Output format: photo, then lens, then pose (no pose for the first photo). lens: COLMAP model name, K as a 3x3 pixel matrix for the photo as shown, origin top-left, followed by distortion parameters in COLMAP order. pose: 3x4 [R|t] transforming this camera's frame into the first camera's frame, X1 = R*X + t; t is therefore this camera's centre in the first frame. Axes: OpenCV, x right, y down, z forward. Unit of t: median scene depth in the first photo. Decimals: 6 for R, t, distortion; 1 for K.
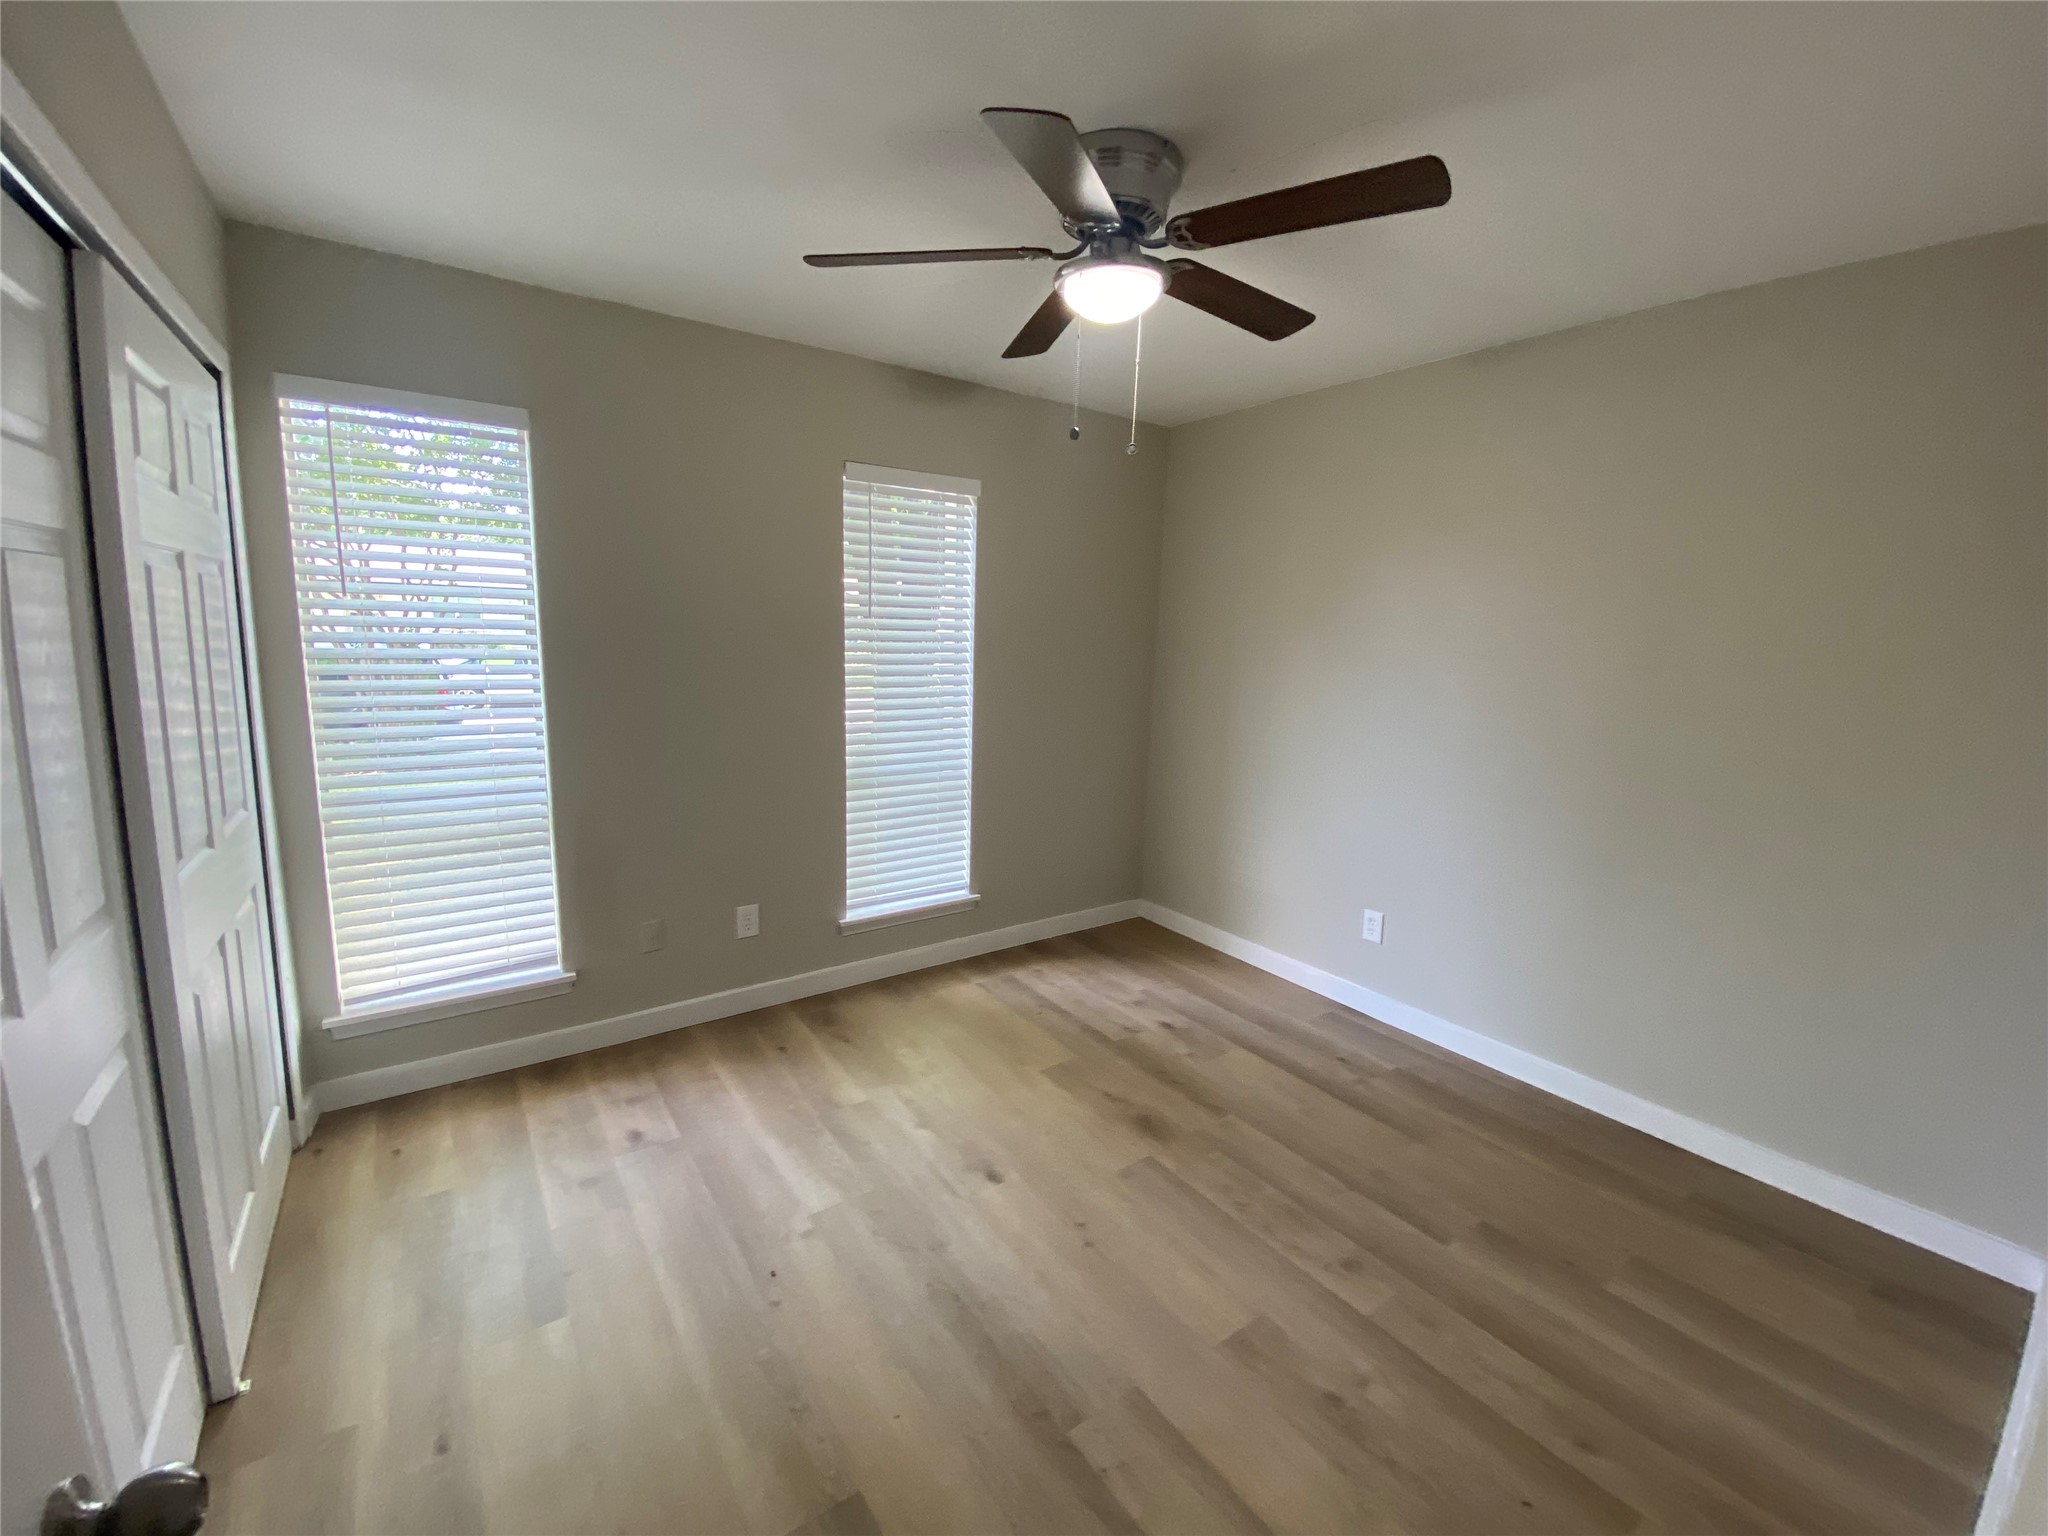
lens RADIAL K [[826.8, 0, 1020.9], [0, 826.8, 766.6], [0, 0, 1]] dist [0.027929, -0.023898]
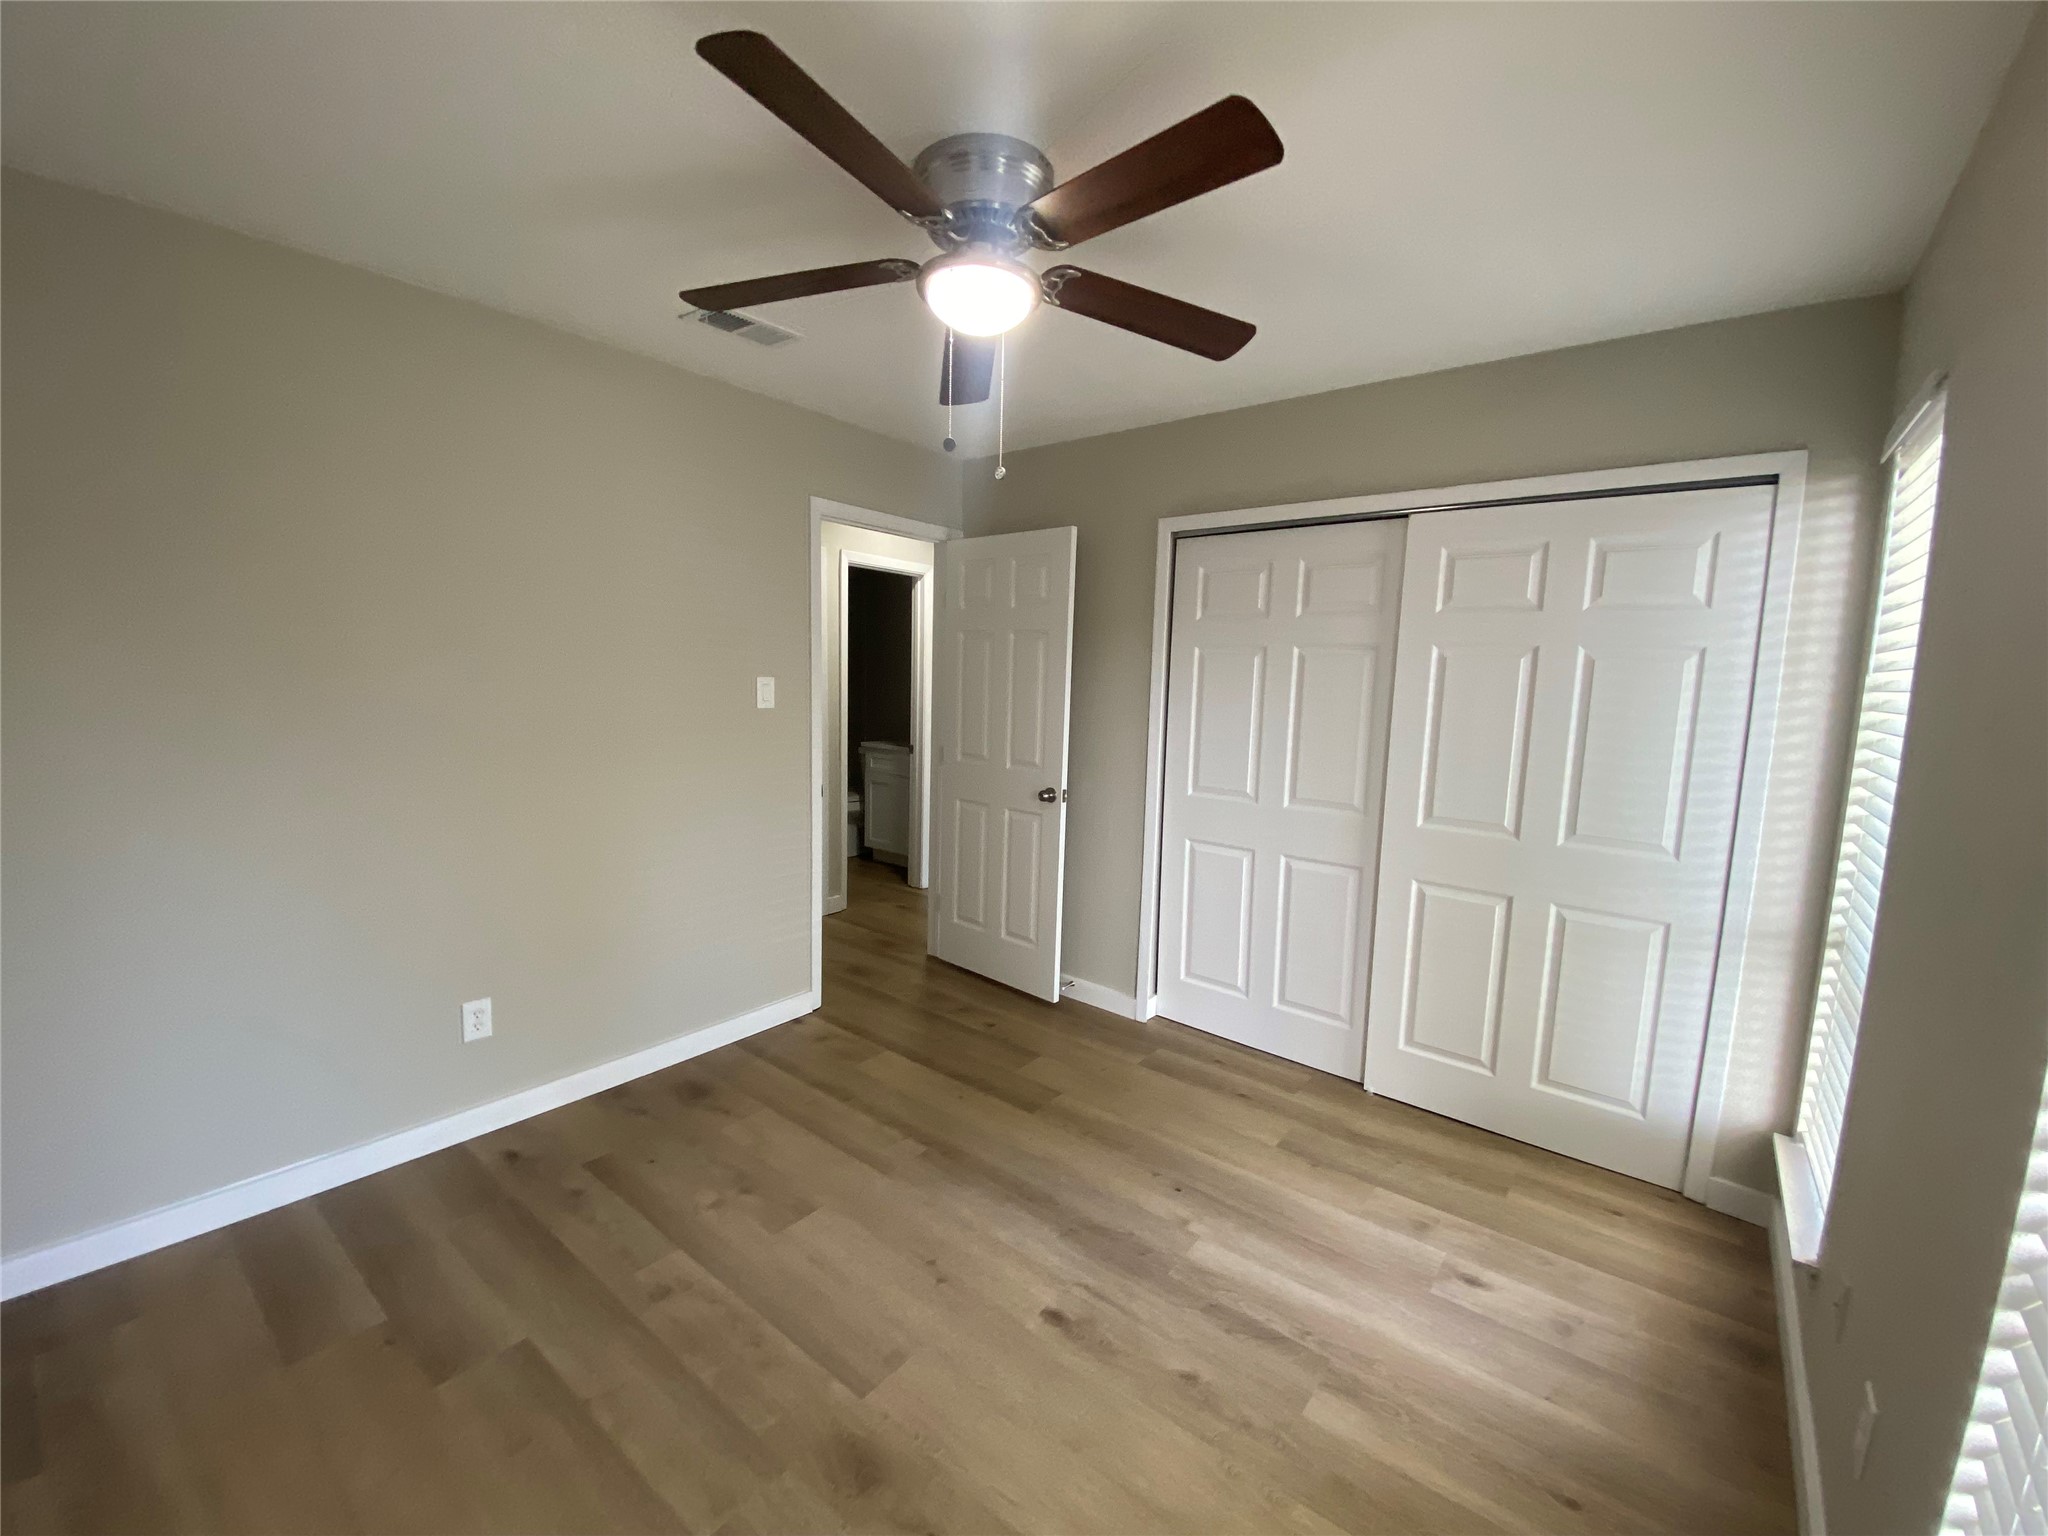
lens RADIAL K [[826.8, 0, 1020.9], [0, 826.8, 766.6], [0, 0, 1]] dist [0.027929, -0.023898]
pose [[-0.957314, -0.024271, -0.288030, 0.252717], [-0.103630, 0.959045, 0.263617, -0.253394], [0.269835, 0.282212, -0.920622, 1.596272]]
